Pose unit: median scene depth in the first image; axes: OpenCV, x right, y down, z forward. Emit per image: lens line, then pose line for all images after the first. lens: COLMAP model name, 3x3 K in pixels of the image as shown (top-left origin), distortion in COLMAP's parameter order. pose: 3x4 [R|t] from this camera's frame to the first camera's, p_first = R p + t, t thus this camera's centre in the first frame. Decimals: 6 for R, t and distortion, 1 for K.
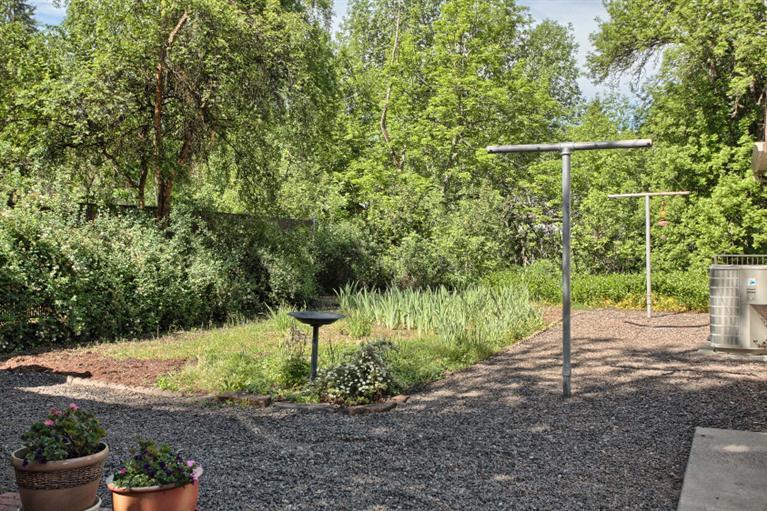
lens RADIAL K [[794.9, 0, 383.3], [0, 794.9, 256.0], [0, 0, 1]] dist [-0.005924, 0.000000]
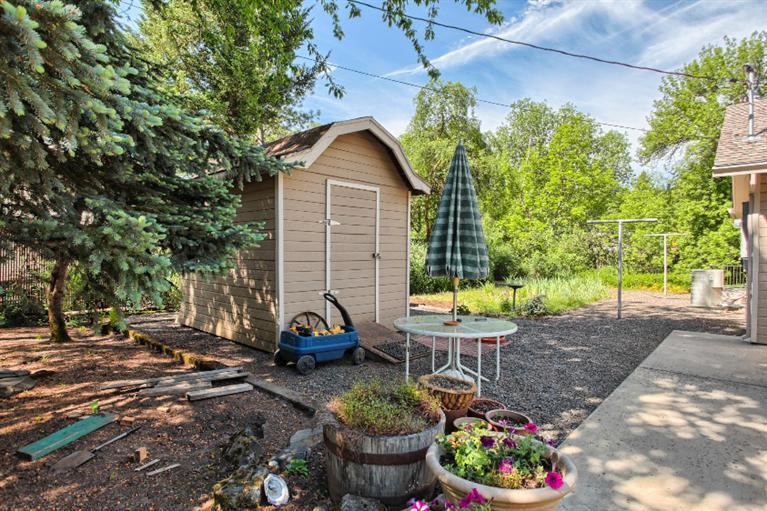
lens RADIAL K [[449.3, 0, 383.5], [0, 449.3, 250.6], [0, 0, 1]] dist [0.001554, 0.005833]
pose [[0.965228, 0.012980, -0.261087, -0.034903], [-0.018966, 0.999612, -0.020421, 0.000040], [0.260721, 0.024662, 0.965099, -0.165341]]
